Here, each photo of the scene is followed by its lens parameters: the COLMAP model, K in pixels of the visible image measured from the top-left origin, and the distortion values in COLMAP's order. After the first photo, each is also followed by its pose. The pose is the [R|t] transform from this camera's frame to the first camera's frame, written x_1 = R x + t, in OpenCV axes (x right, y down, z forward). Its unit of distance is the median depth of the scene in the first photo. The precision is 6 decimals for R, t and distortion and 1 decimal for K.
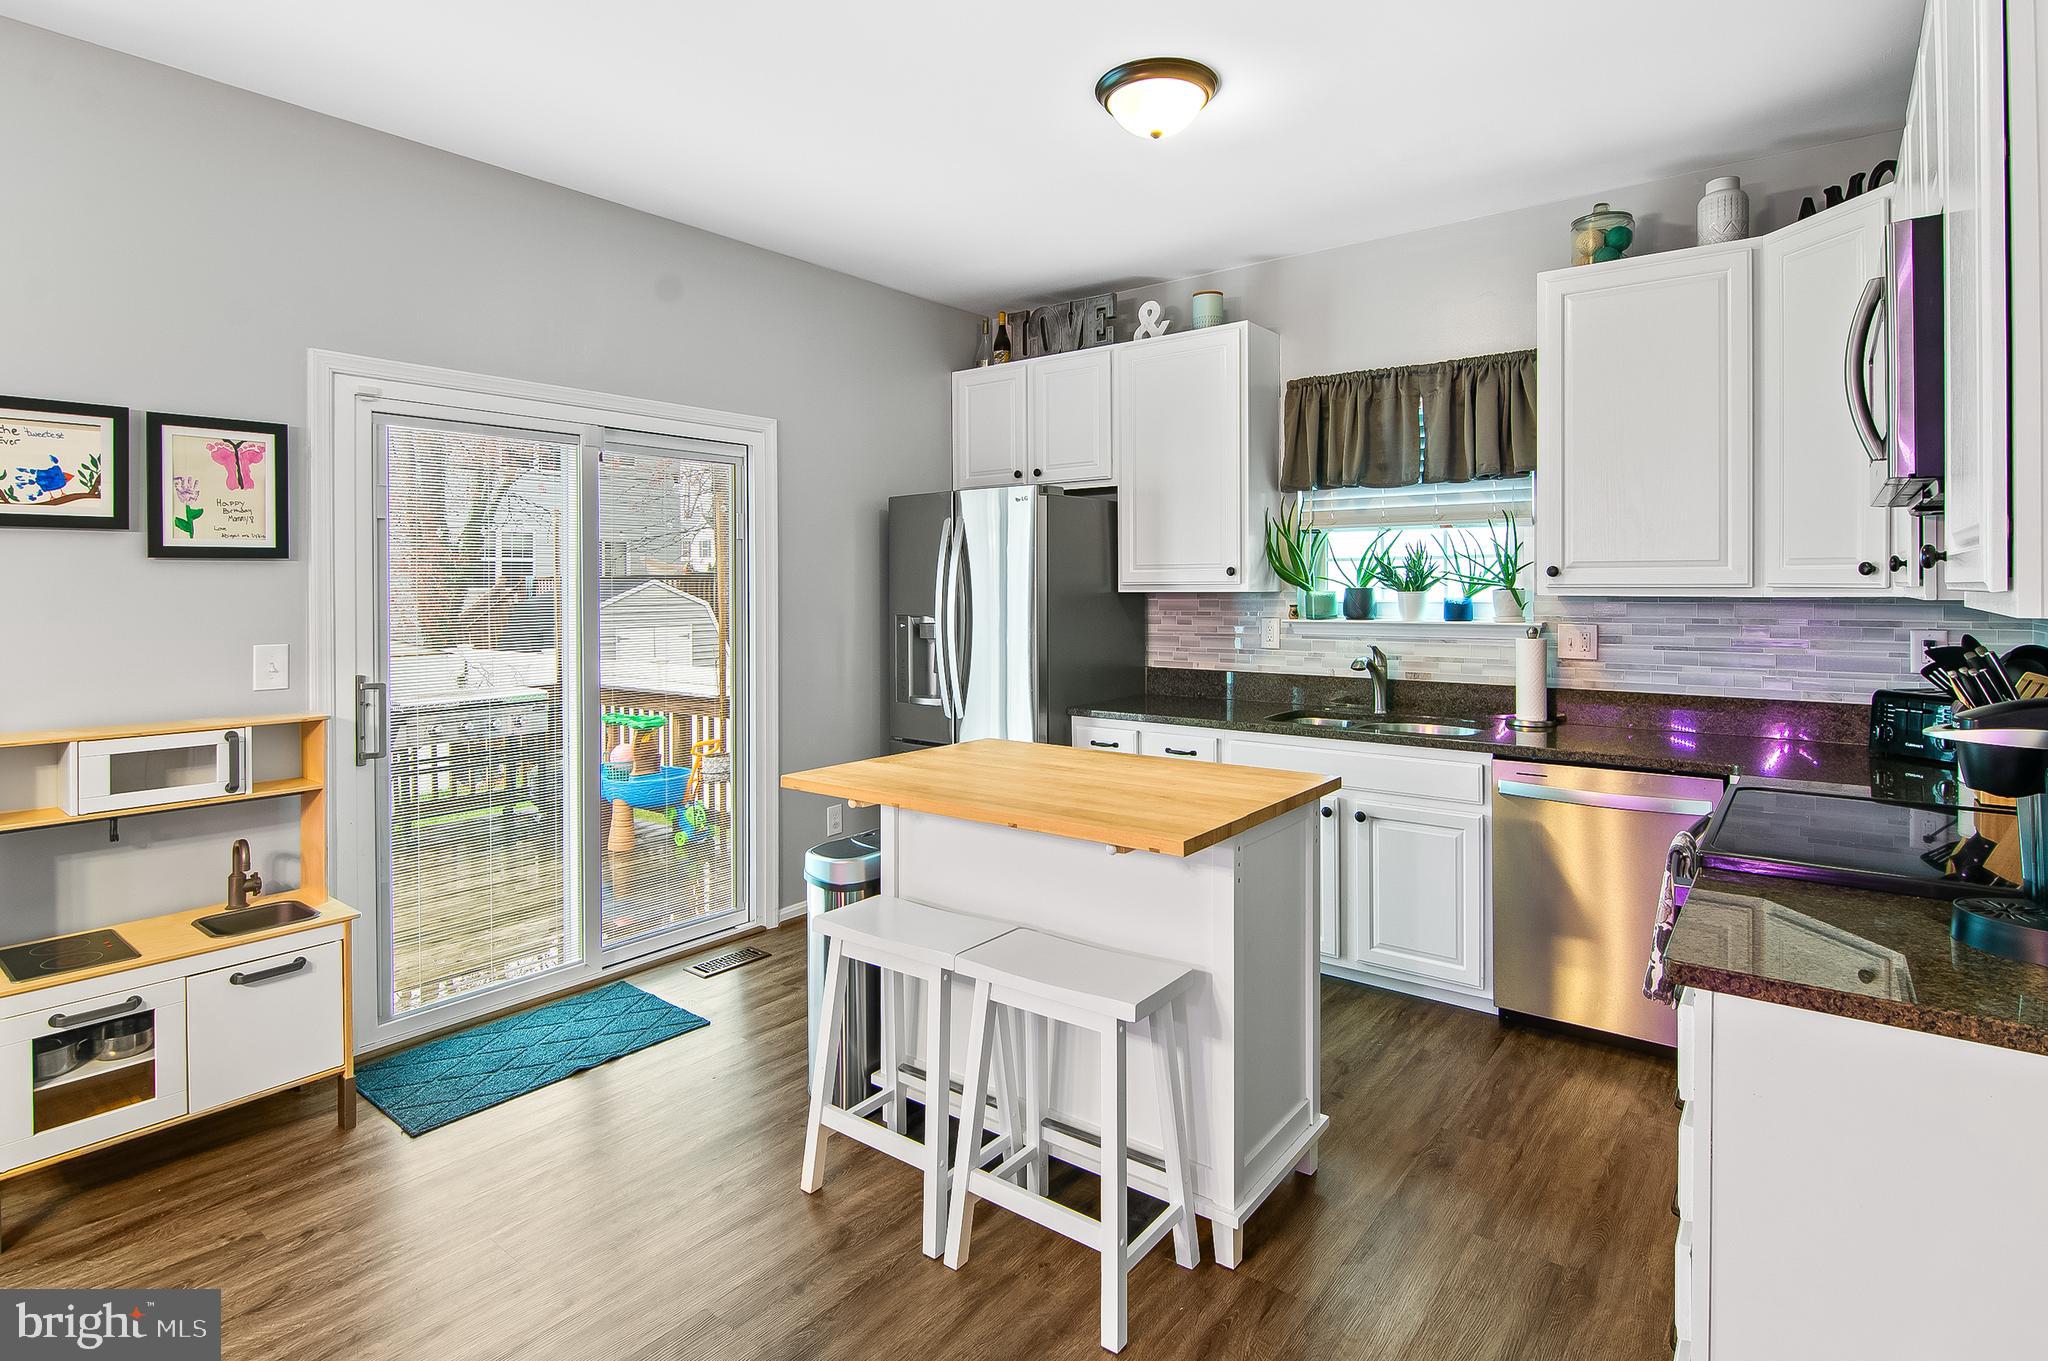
lens RADIAL K [[1021.4, 0, 1034.3], [0, 1021.4, 578.2], [0, 0, 1]] dist [-0.002976, -0.001678]
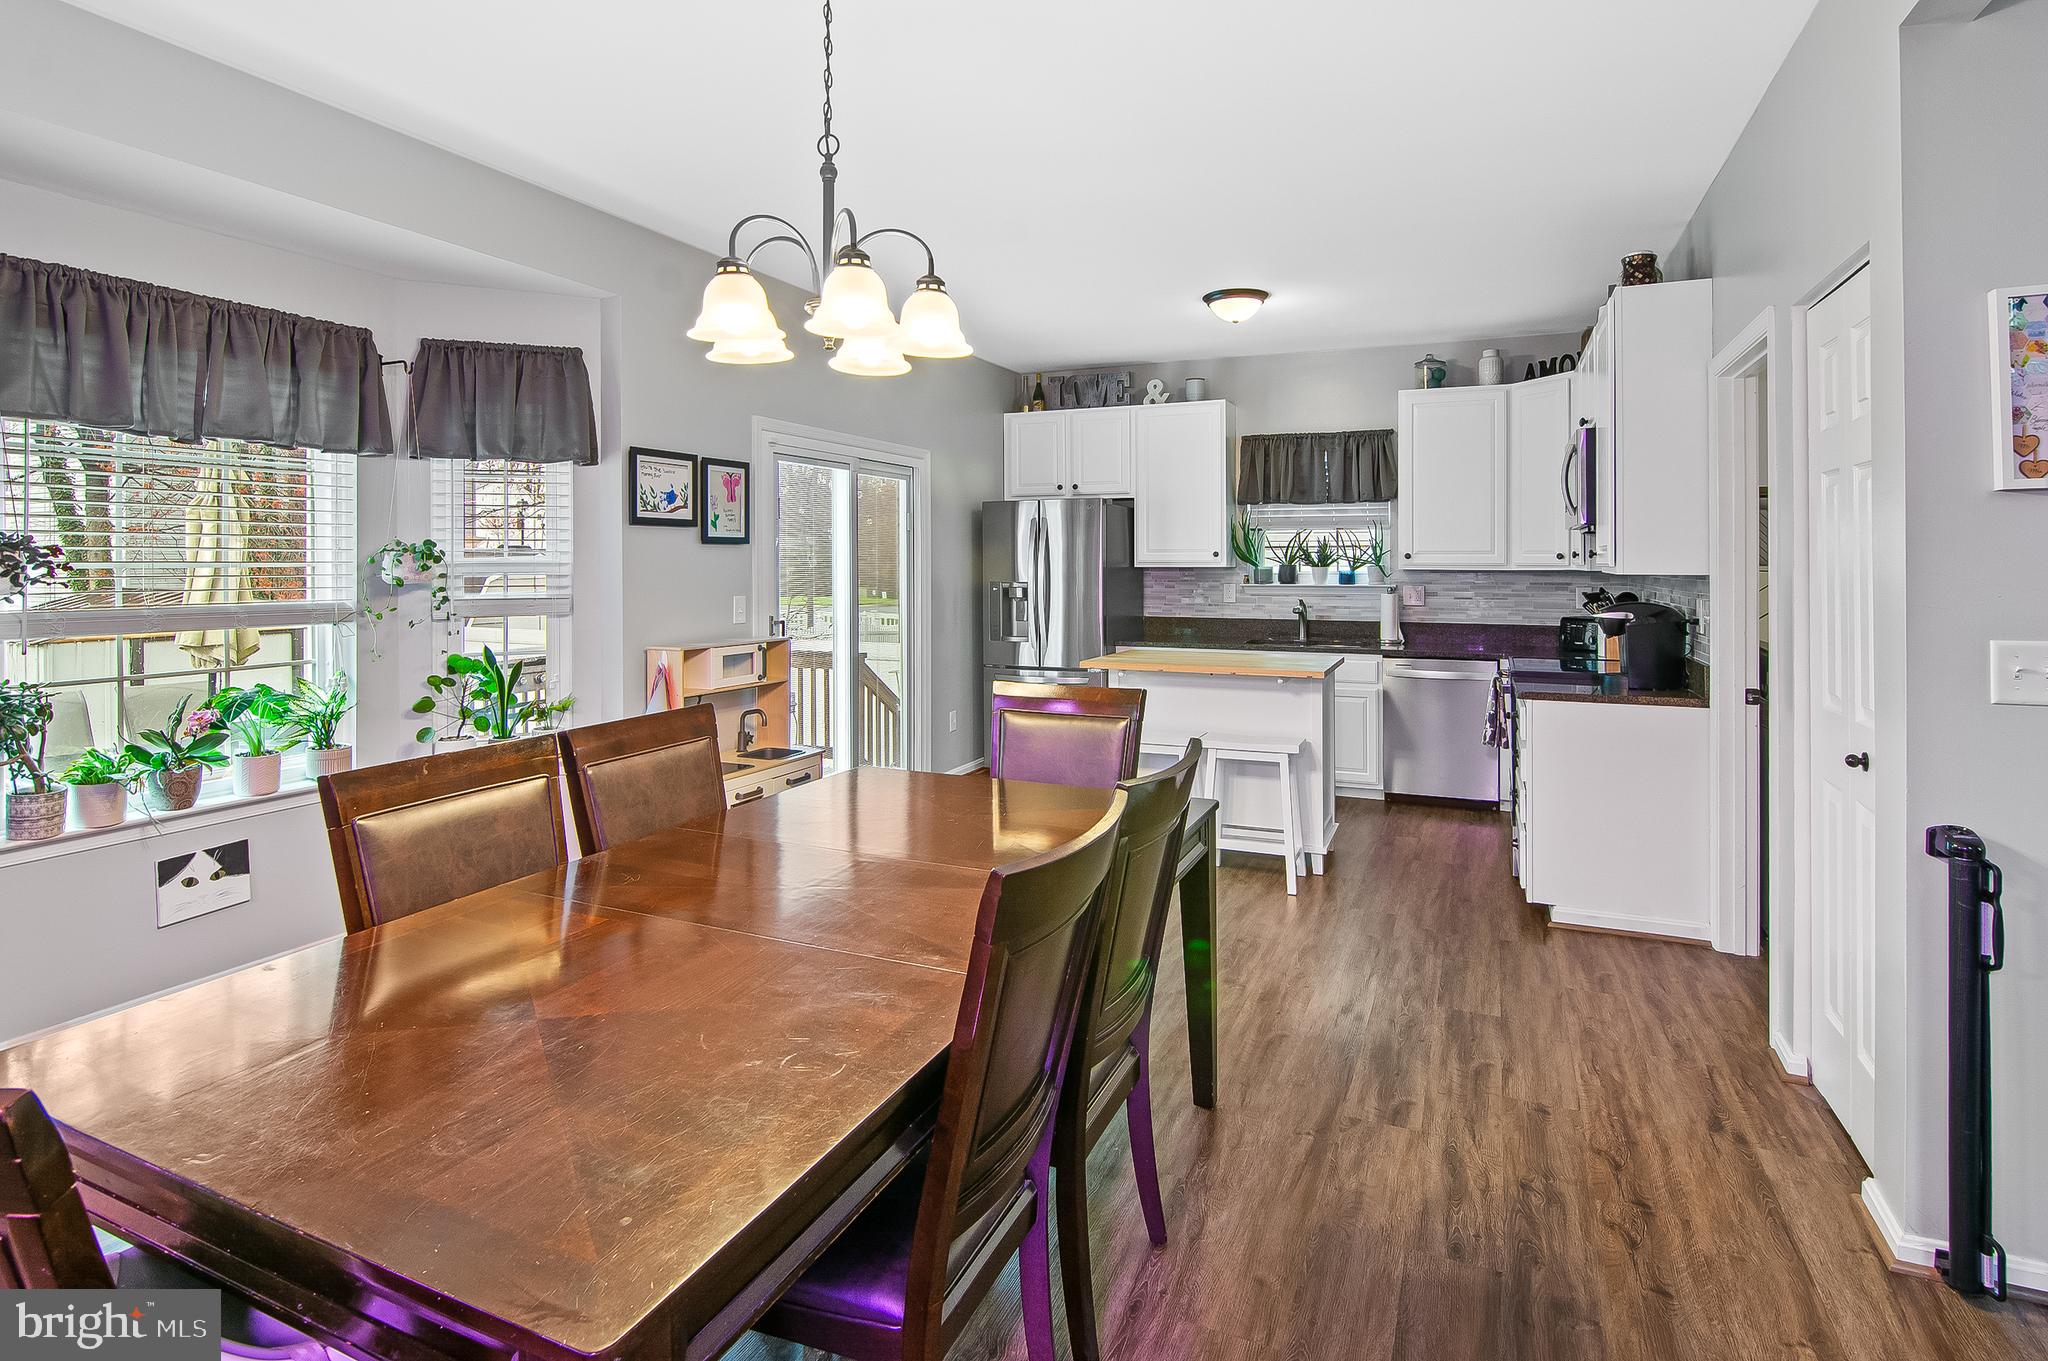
lens RADIAL K [[1017.5, 0, 1039.0], [0, 1017.5, 538.1], [0, 0, 1]] dist [-0.000612, -0.000162]
pose [[0.970642, 0.010668, 0.240294, -0.479816], [-0.006632, 0.999823, -0.017598, -0.001969], [-0.240439, 0.015488, 0.970541, -0.510666]]
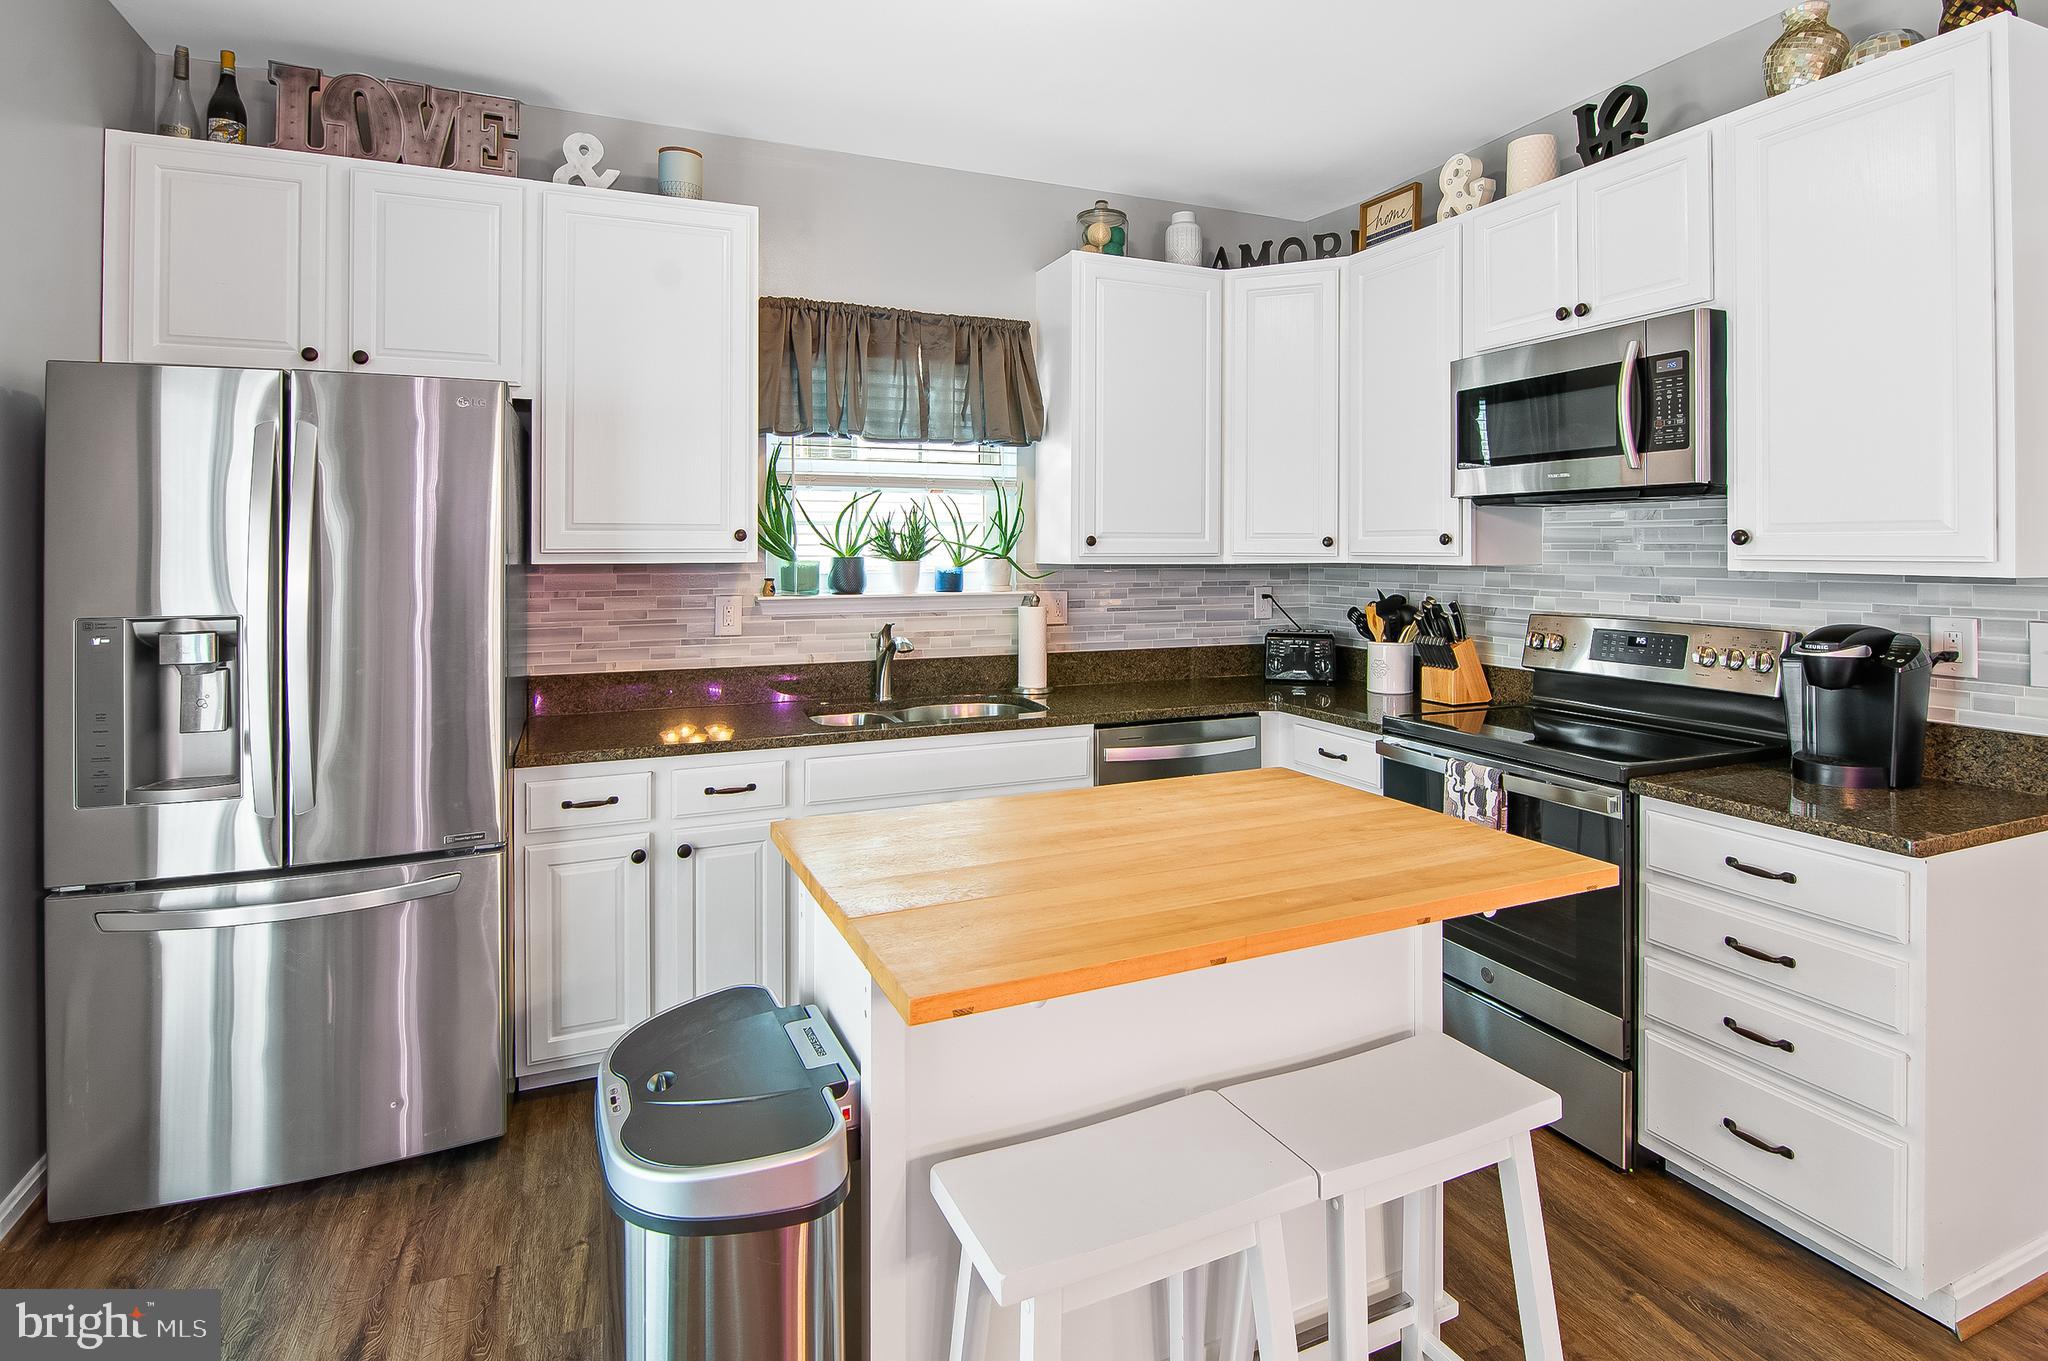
lens RADIAL K [[1033.0, 0, 1012.8], [0, 1033.0, 543.2], [0, 0, 1]] dist [-0.005416, -0.001064]
pose [[0.492594, 0.007340, 0.870228, -0.378955], [-0.007184, 0.999965, -0.004368, 0.000662], [-0.870230, -0.004100, 0.492629, 0.468820]]
